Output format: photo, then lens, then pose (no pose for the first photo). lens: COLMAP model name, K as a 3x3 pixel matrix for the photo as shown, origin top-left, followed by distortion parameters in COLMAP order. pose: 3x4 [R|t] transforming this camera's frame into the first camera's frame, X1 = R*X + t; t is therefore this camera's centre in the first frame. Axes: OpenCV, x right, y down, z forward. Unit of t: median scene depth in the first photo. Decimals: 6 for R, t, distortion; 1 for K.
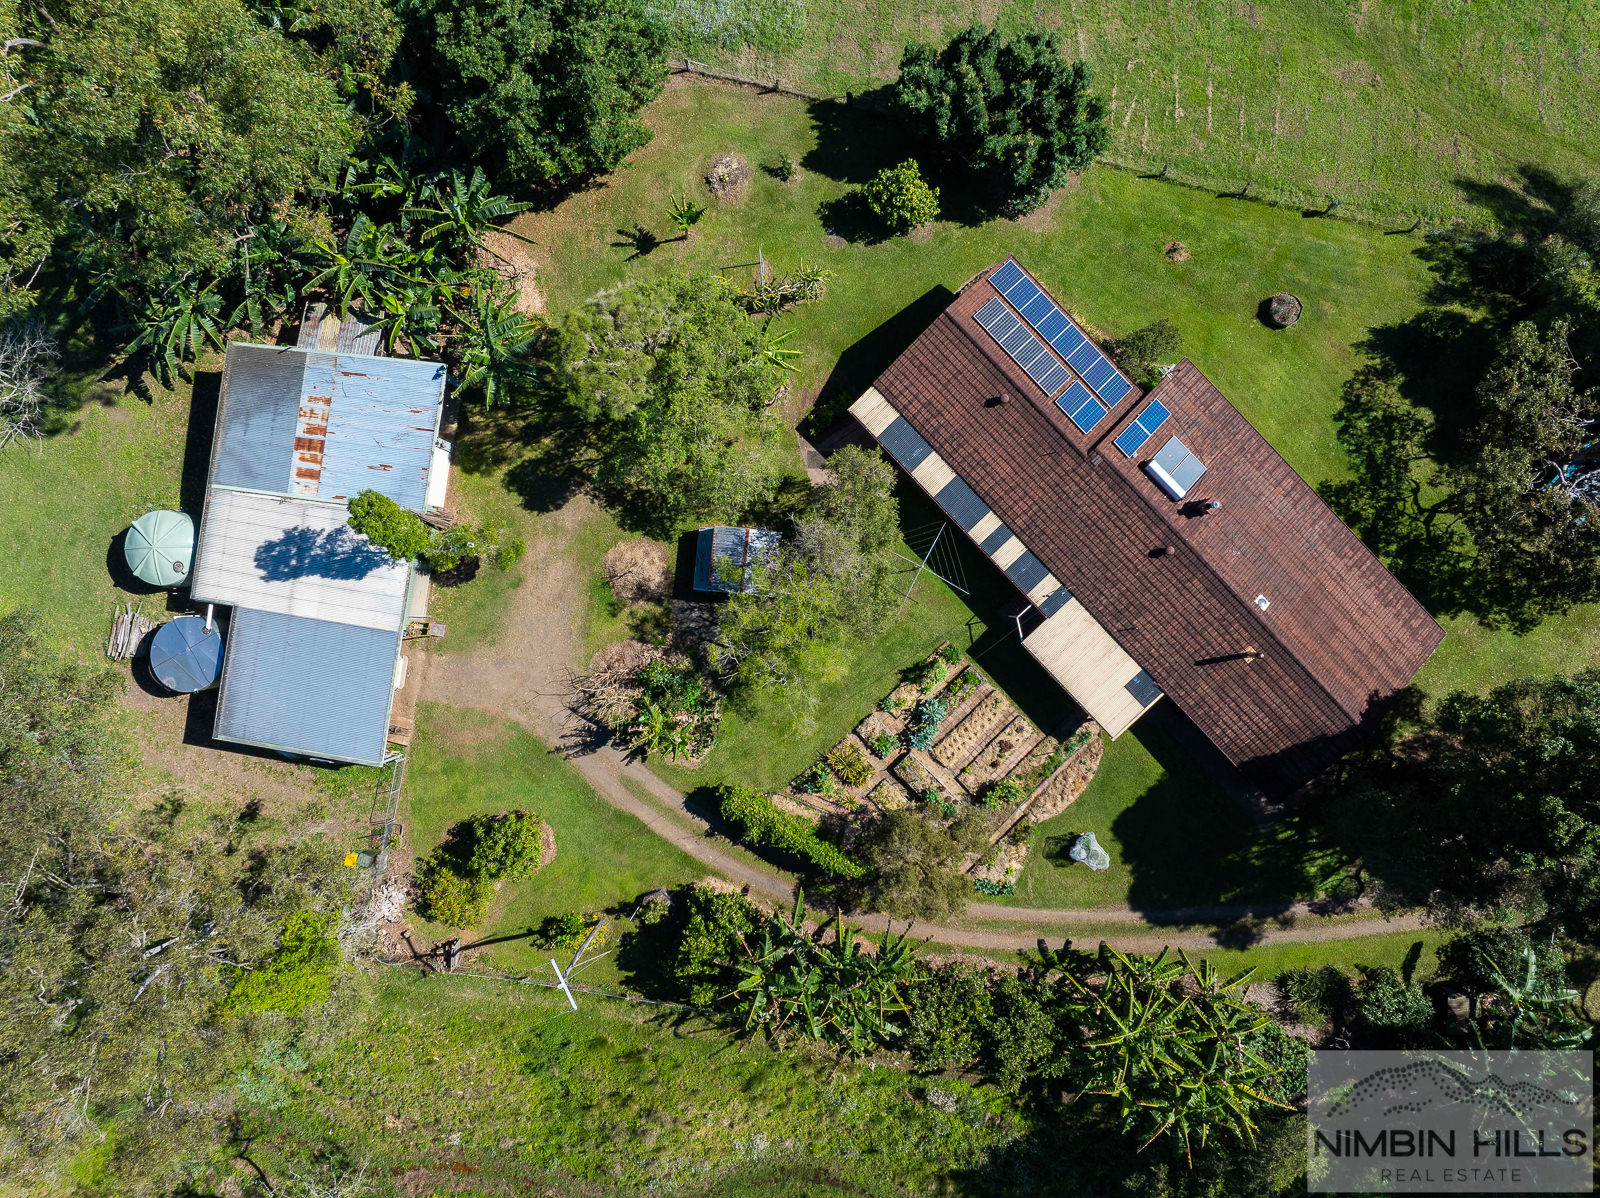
lens RADIAL K [[1129.5, 0, 802.8], [0, 1129.5, 600.6], [0, 0, 1]] dist [-0.043433, 0.013092]
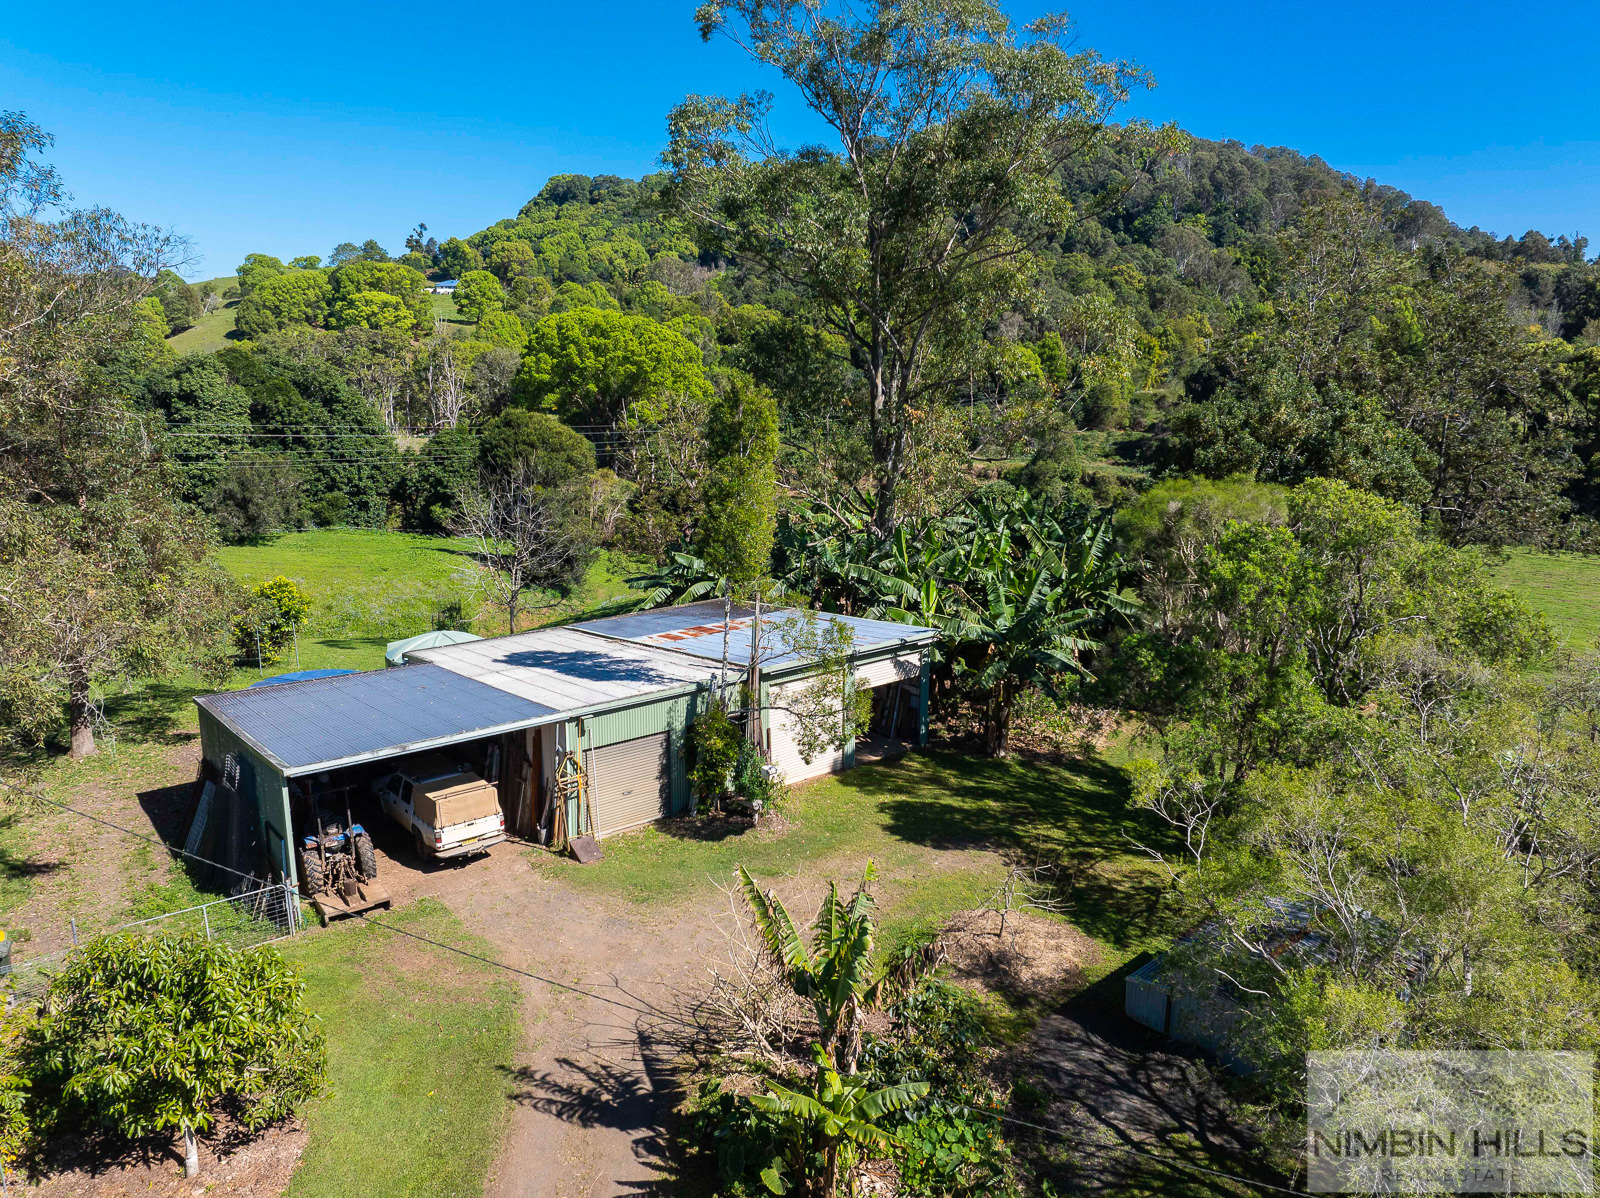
lens RADIAL K [[1129.5, 0, 798.5], [0, 1129.5, 598.6], [0, 0, 1]] dist [-0.043433, 0.013092]
pose [[0.744667, 0.142863, -0.651968, 0.041997], [-0.667395, 0.148511, -0.729745, 0.301303], [-0.007429, 0.978537, 0.205937, 0.792814]]
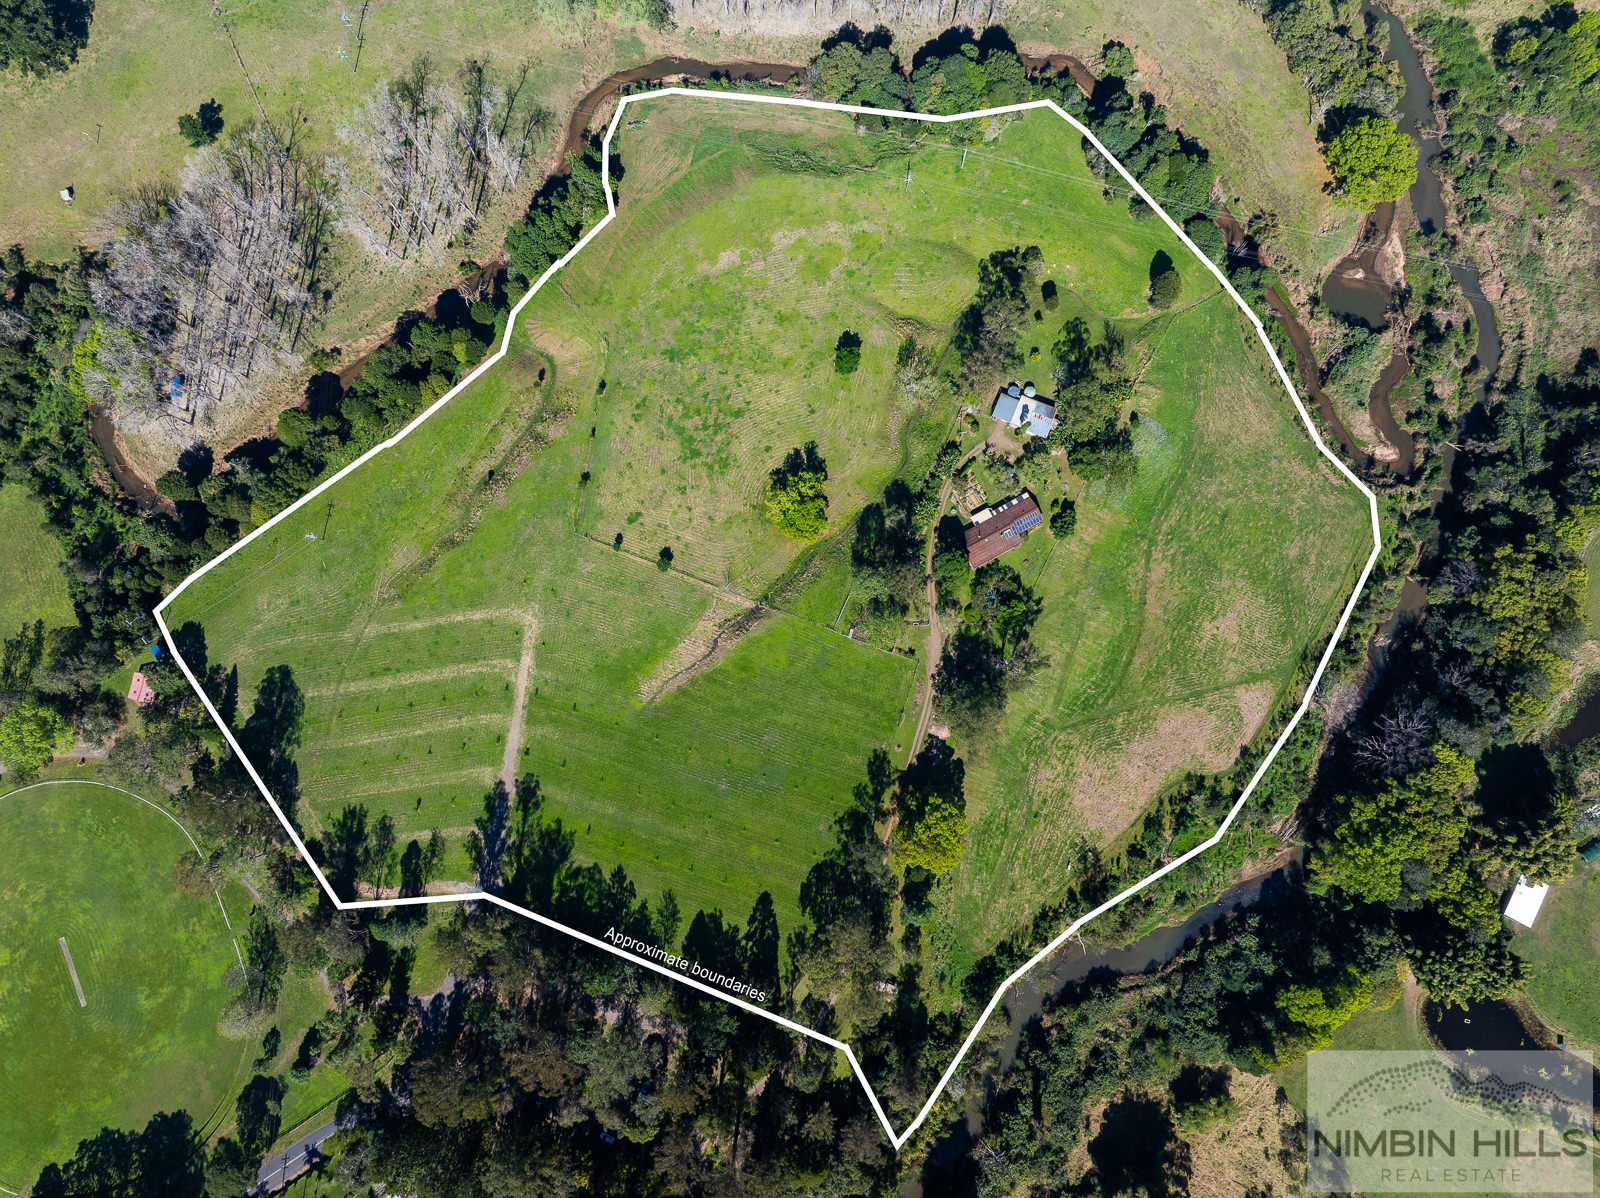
lens RADIAL K [[1129.5, 0, 803.3], [0, 1129.5, 599.0], [0, 0, 1]] dist [-0.043433, 0.013092]
pose [[-0.255970, 0.957383, -0.133781, 1.875203], [-0.966499, -0.250746, 0.054825, 0.587983], [0.018943, 0.143333, 0.989493, -5.547321]]
